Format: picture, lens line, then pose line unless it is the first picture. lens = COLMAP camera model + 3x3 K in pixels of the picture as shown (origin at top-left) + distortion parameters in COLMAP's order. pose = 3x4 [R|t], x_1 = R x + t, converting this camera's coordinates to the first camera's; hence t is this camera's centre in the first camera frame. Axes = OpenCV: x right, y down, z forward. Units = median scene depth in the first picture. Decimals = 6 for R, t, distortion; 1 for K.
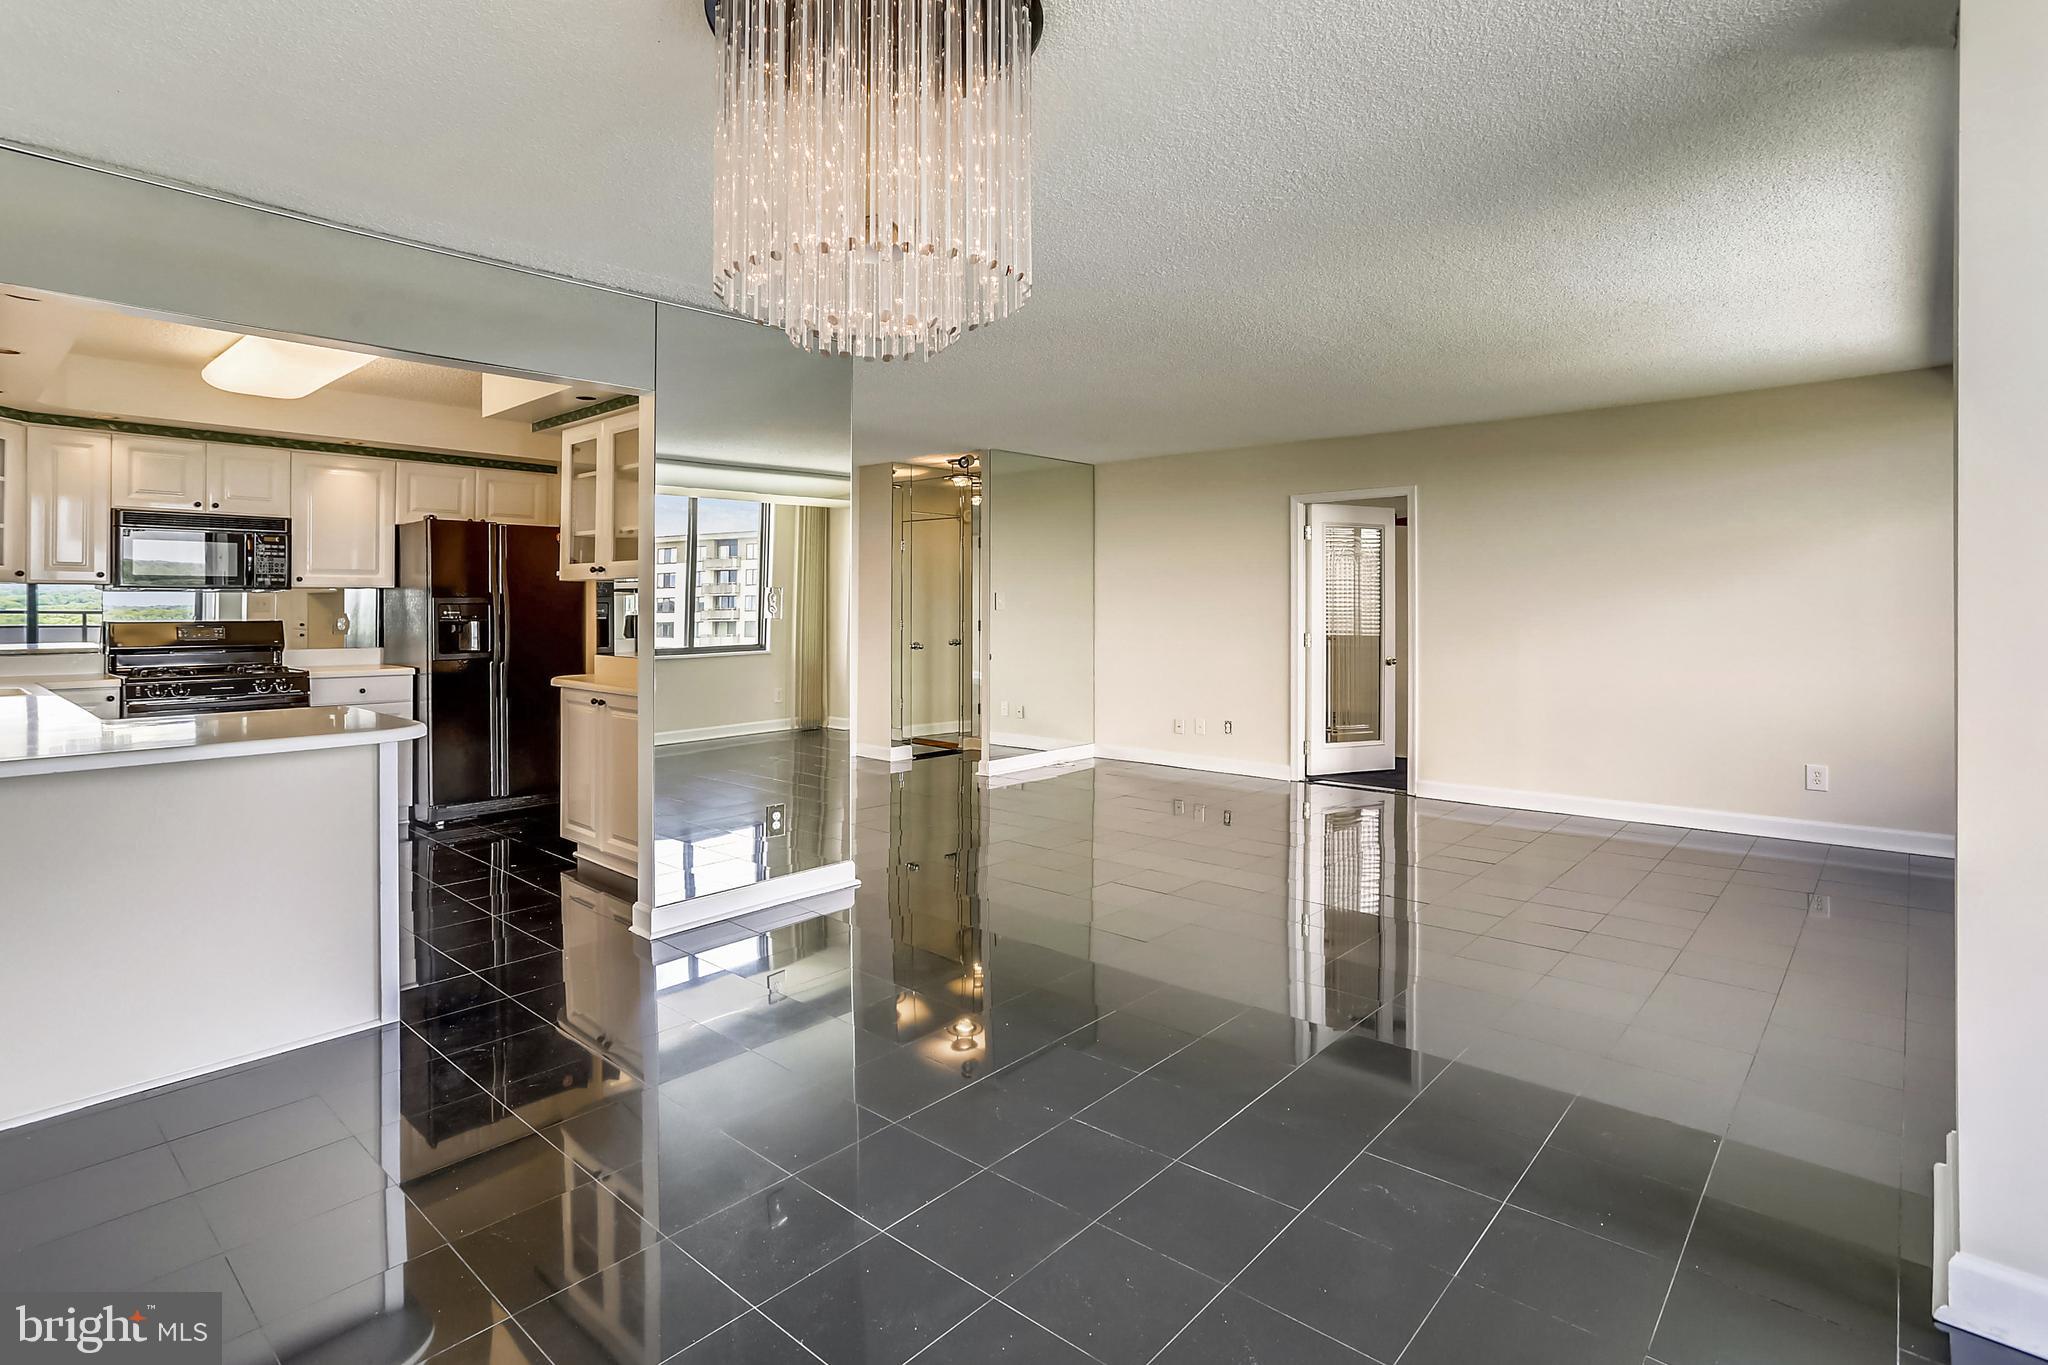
lens RADIAL K [[1024.0, 0, 1015.4], [0, 1024.0, 623.3], [0, 0, 1]] dist [-0.003964, 0.033021]
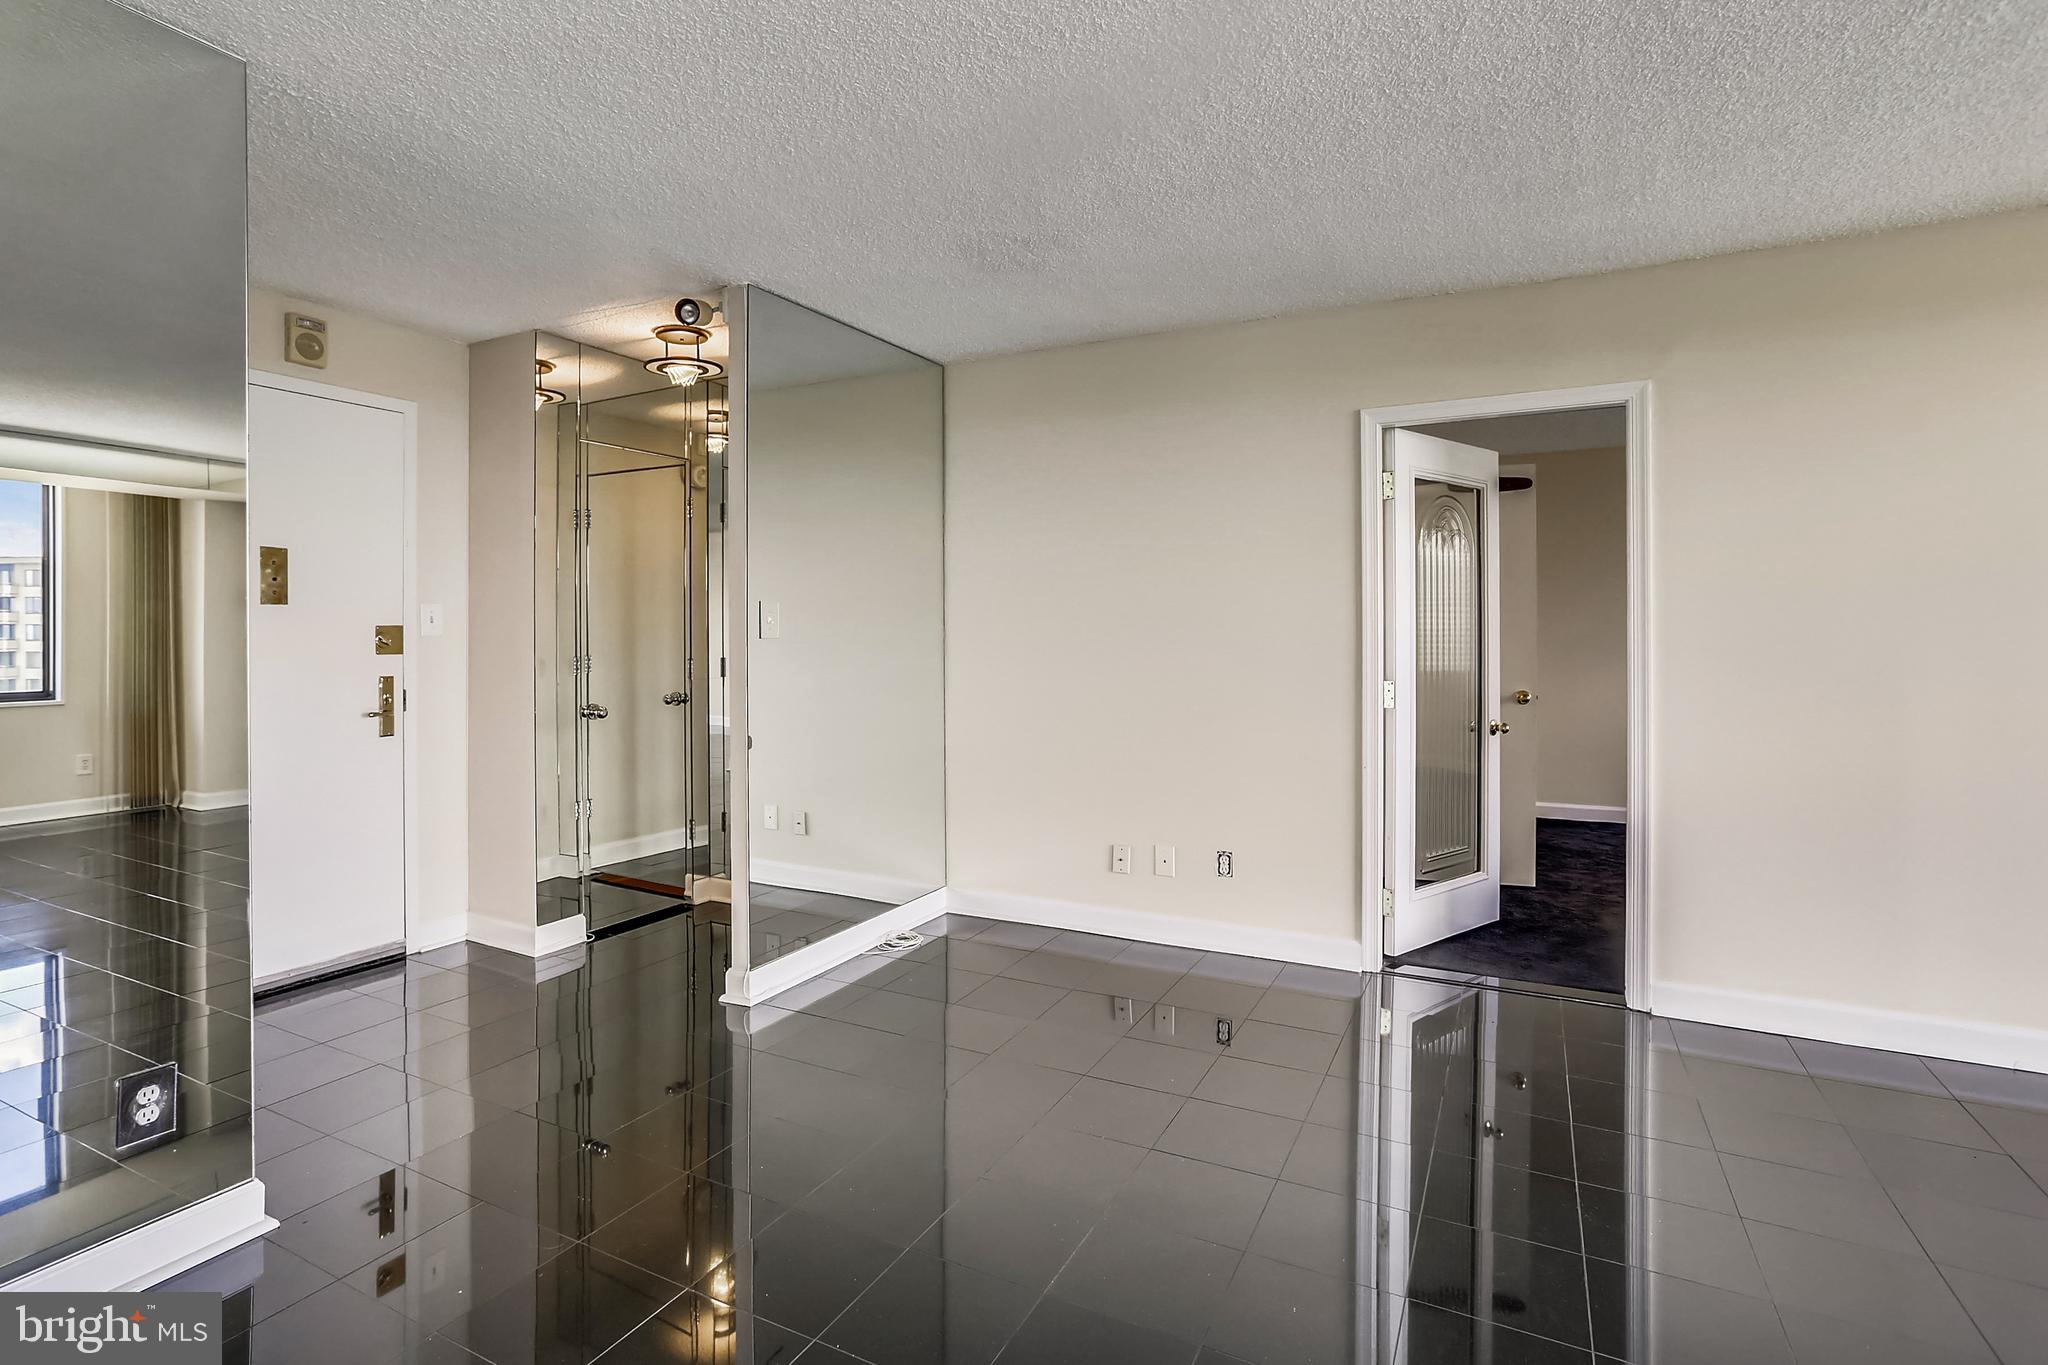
lens RADIAL K [[1024.0, 0, 1015.4], [0, 1024.0, 623.3], [0, 0, 1]] dist [-0.003964, 0.033021]
pose [[0.969729, -0.007145, 0.244079, -0.017575], [0.011523, 0.999797, -0.016514, -0.010974], [-0.243912, 0.018827, 0.969615, 0.442690]]
